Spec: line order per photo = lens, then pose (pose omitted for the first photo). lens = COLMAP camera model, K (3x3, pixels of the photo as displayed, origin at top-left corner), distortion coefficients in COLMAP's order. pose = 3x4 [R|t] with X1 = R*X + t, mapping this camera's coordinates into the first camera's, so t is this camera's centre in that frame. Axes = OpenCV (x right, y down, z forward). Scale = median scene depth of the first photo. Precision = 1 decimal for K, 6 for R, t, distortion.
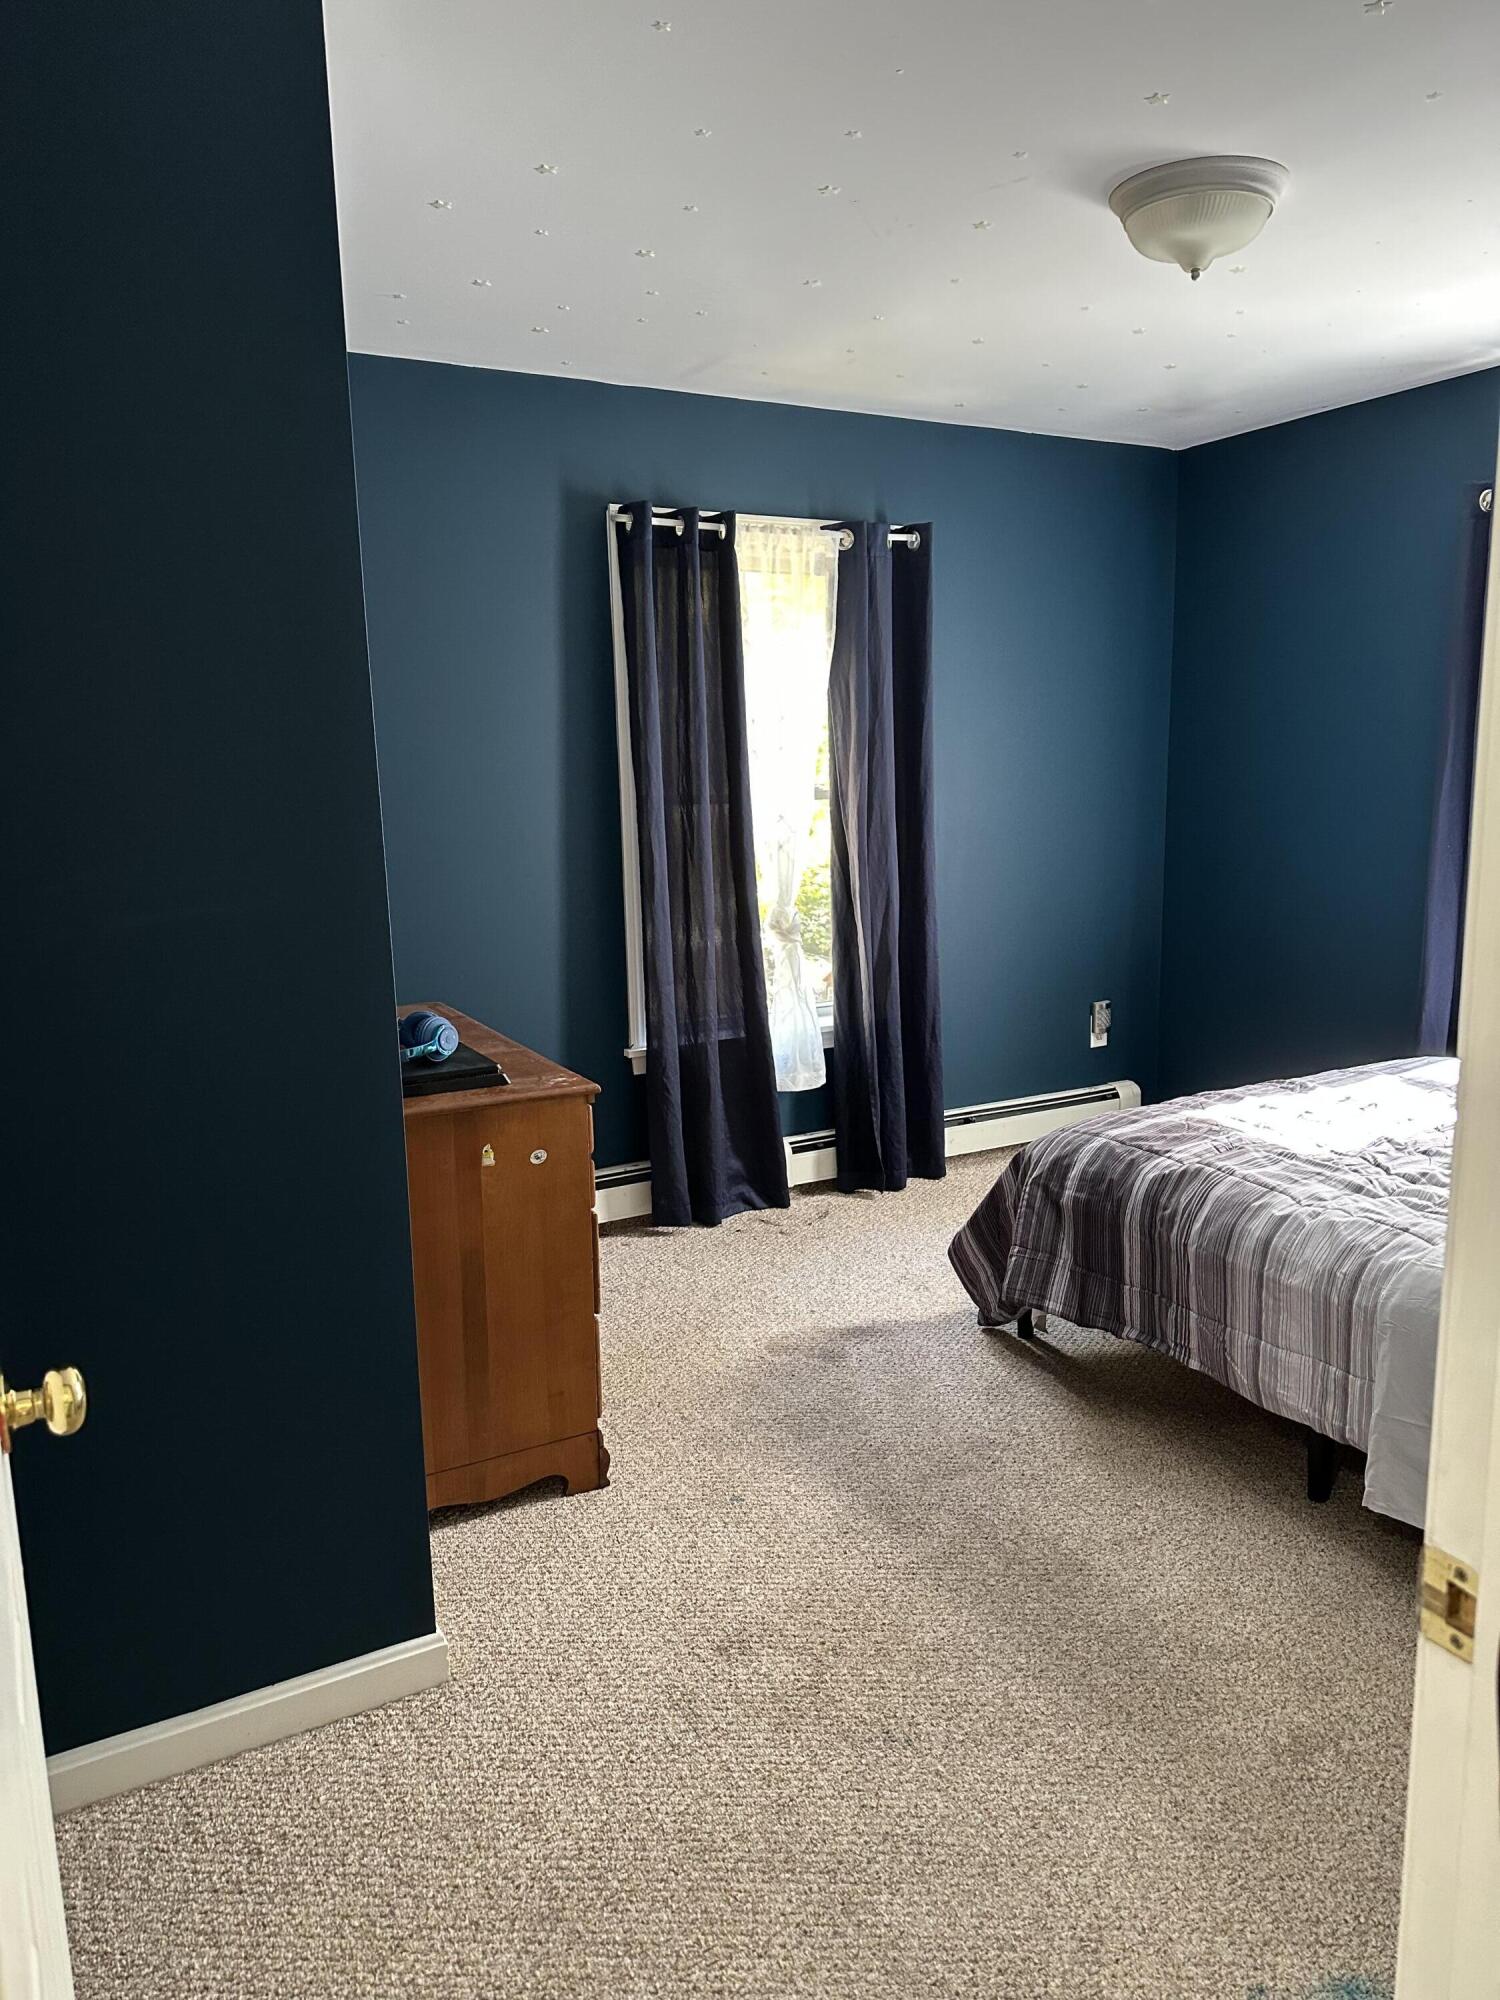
lens RADIAL K [[1418.0, 0, 746.2], [0, 1418.0, 1004.0], [0, 0, 1]] dist [0.013485, -0.027618]
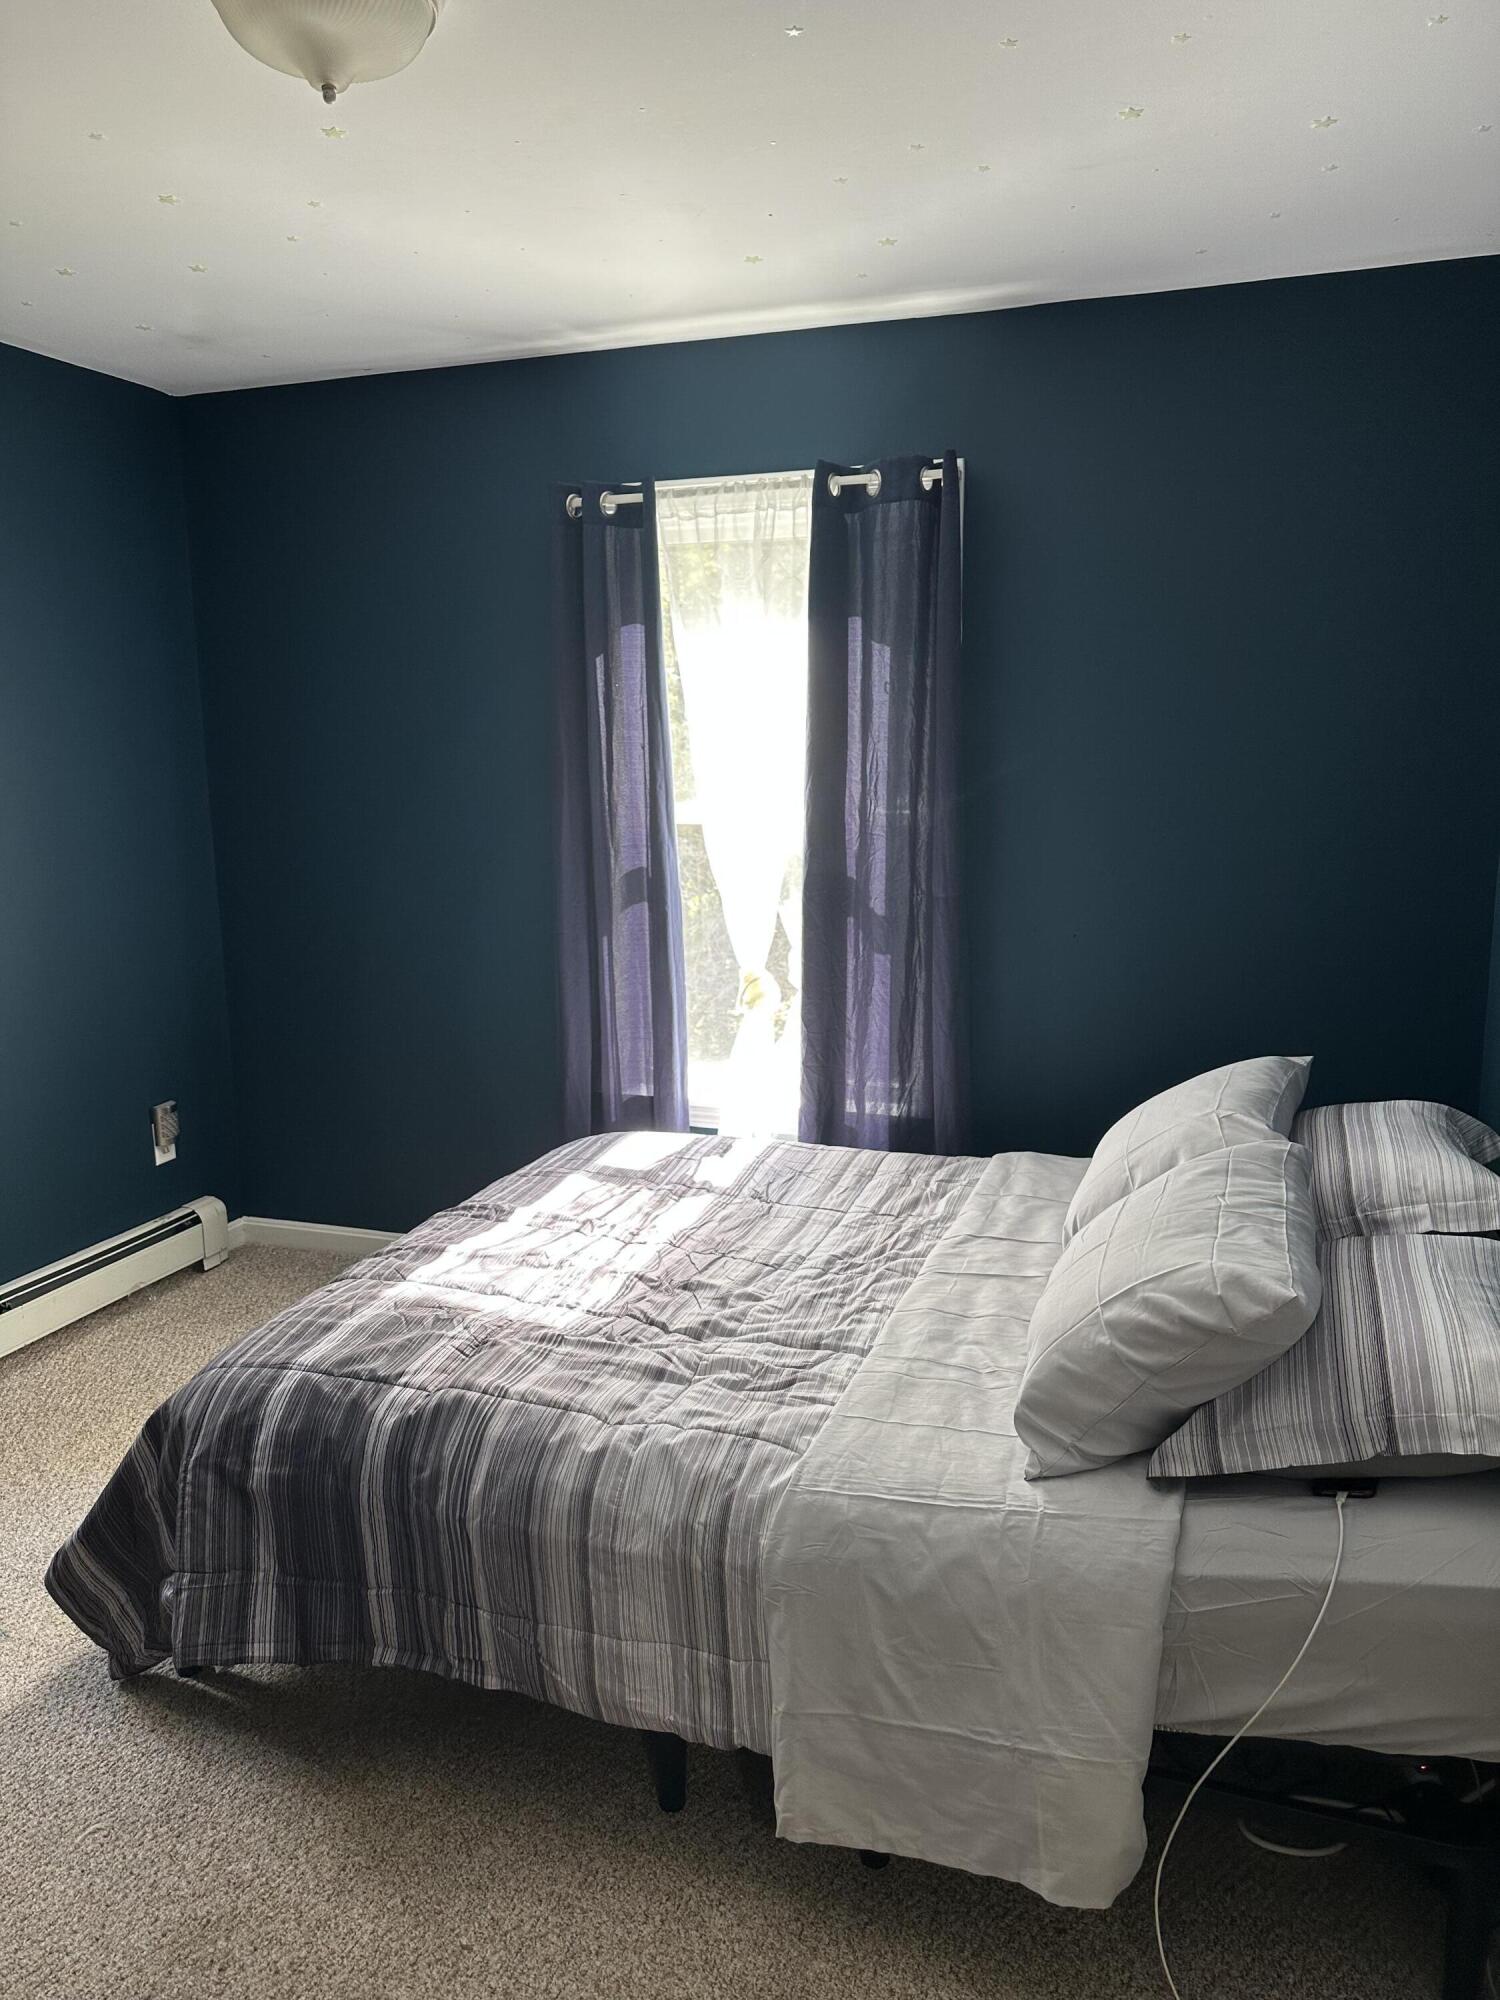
lens RADIAL K [[1453.2, 0, 736.1], [0, 1453.2, 986.3], [0, 0, 1]] dist [0.041473, -0.031784]
pose [[0.763594, -0.107293, 0.636720, -0.015762], [0.114573, 0.992964, 0.029920, -0.093198], [-0.635450, 0.050104, 0.770515, 0.342009]]
